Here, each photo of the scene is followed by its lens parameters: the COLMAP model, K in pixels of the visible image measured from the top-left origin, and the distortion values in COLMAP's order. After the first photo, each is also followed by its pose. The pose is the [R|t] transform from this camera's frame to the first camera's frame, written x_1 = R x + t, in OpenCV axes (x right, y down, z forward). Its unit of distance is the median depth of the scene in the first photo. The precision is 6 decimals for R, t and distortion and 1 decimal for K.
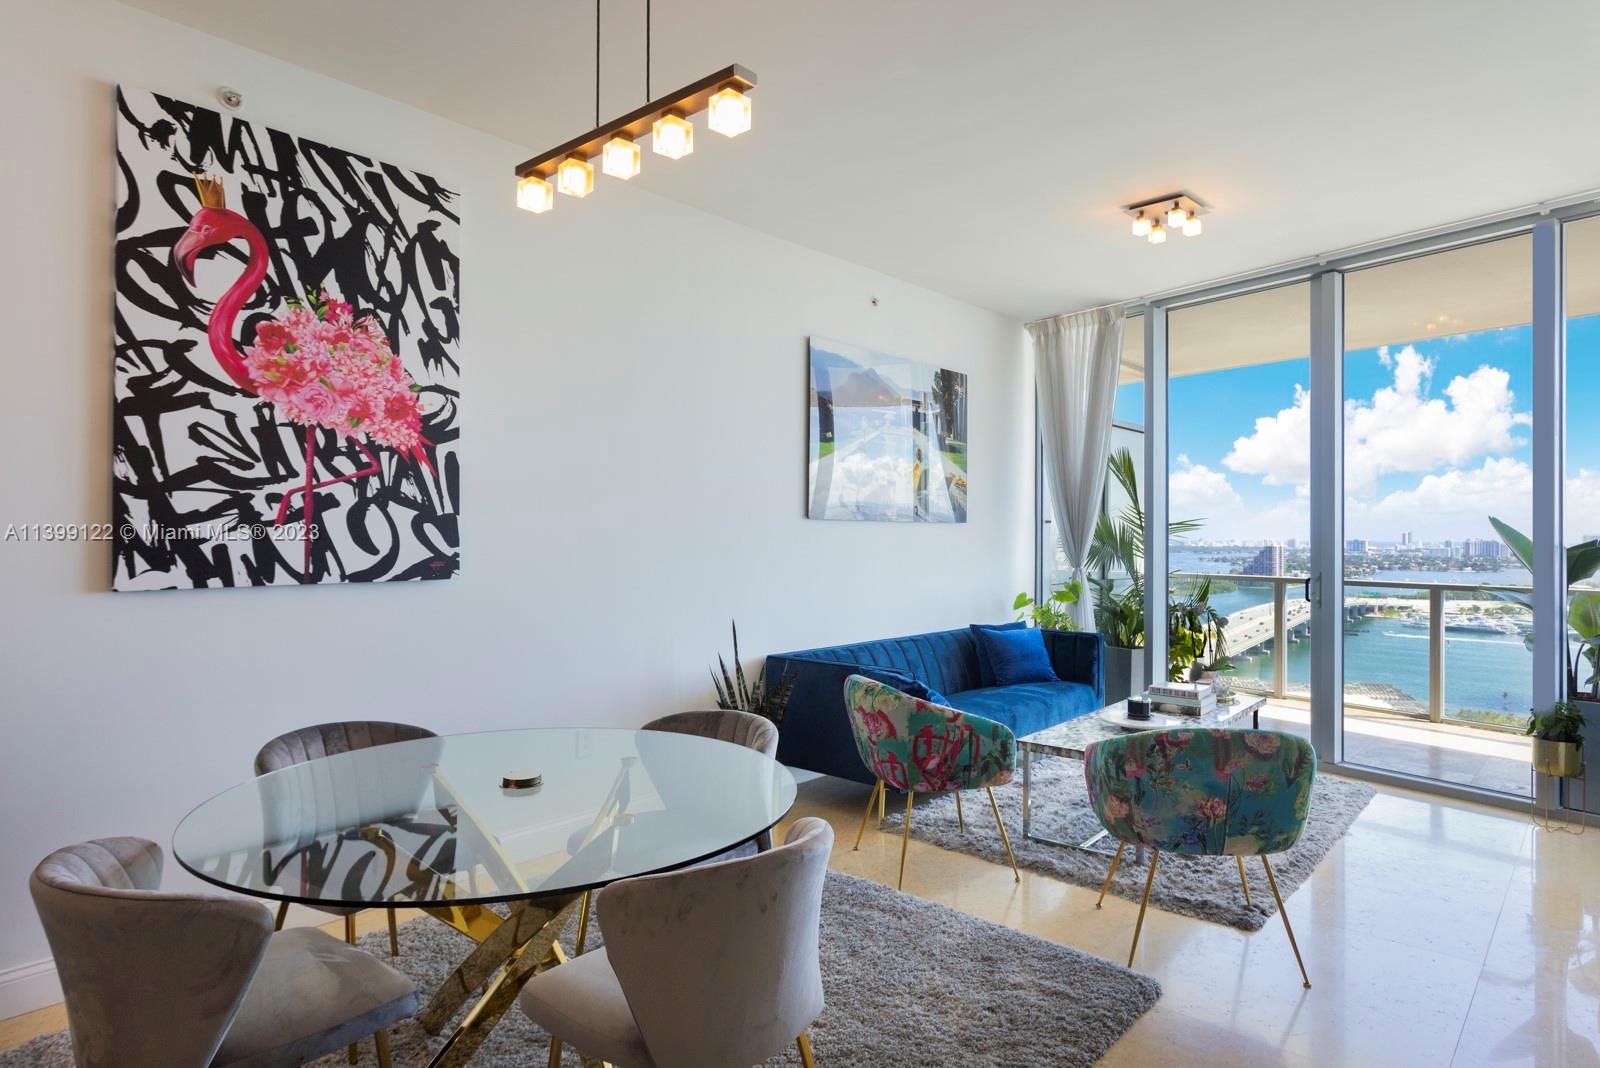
lens RADIAL K [[872.2, 0, 801.8], [0, 872.2, 526.7], [0, 0, 1]] dist [0.001747, 0.001231]
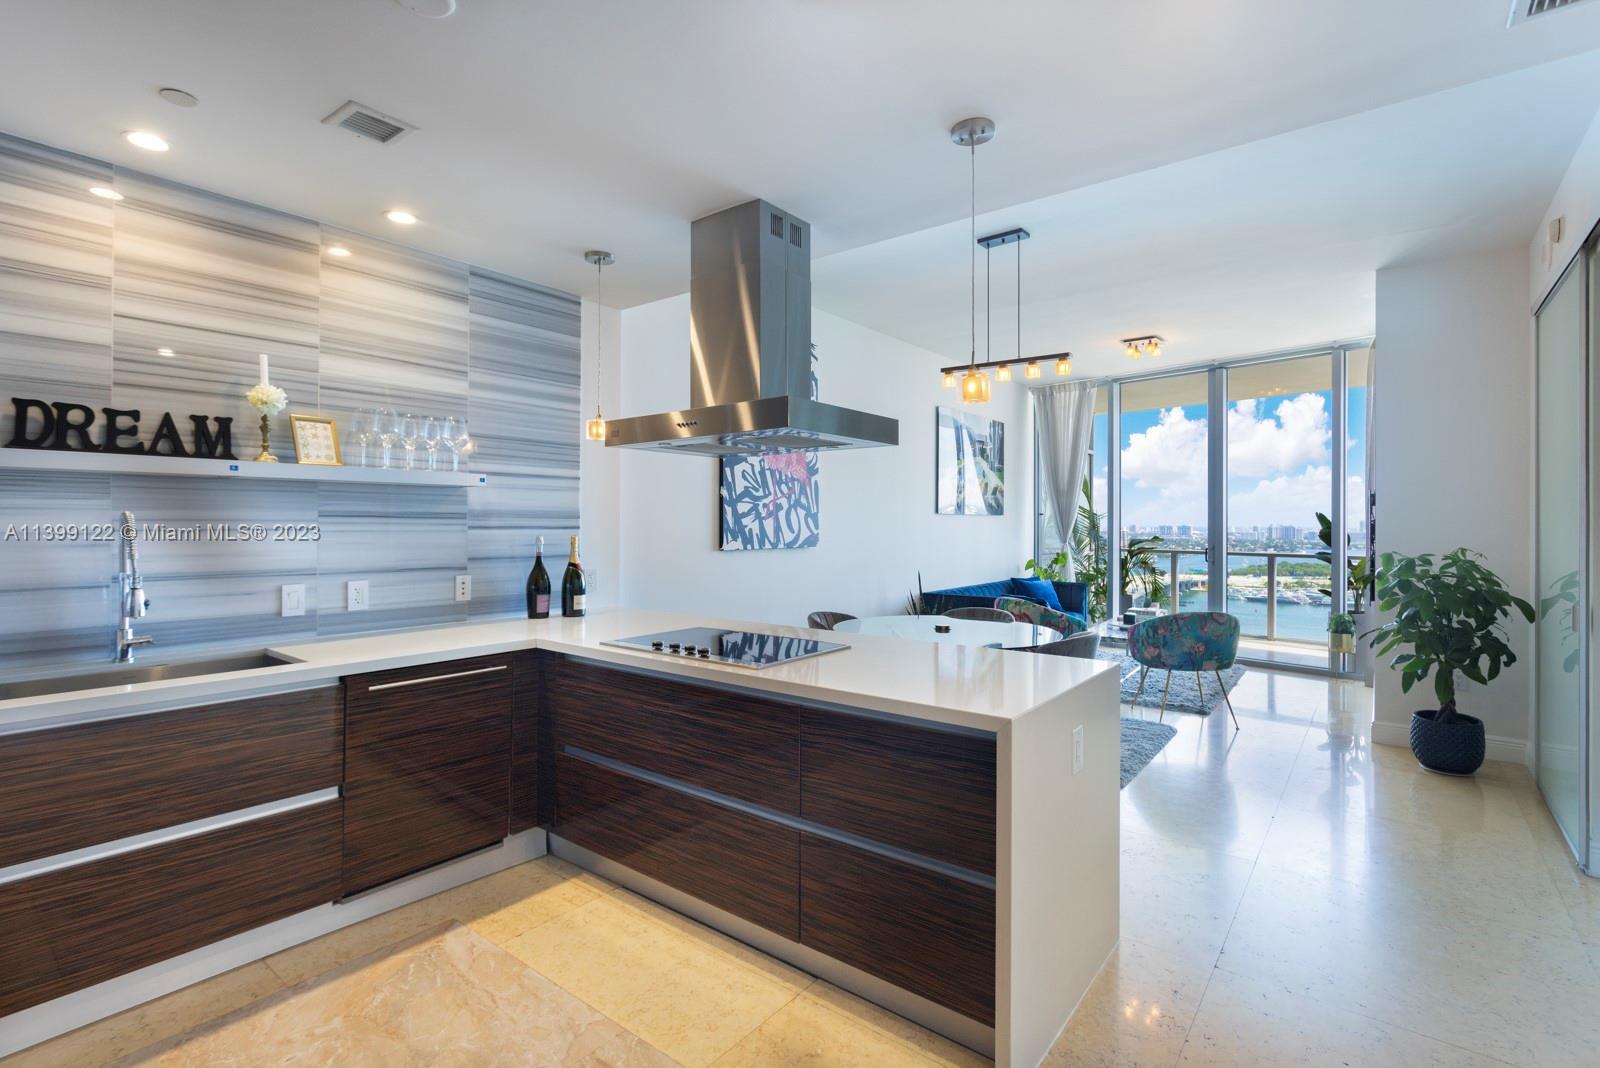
lens RADIAL K [[825.3, 0, 783.4], [0, 825.3, 513.2], [0, 0, 1]] dist [0.012004, 0.001204]
pose [[0.992499, 0.001079, 0.122252, -0.765200], [-0.001066, 0.999999, -0.000175, -0.014319], [-0.122252, 0.000044, 0.992499, -0.878020]]
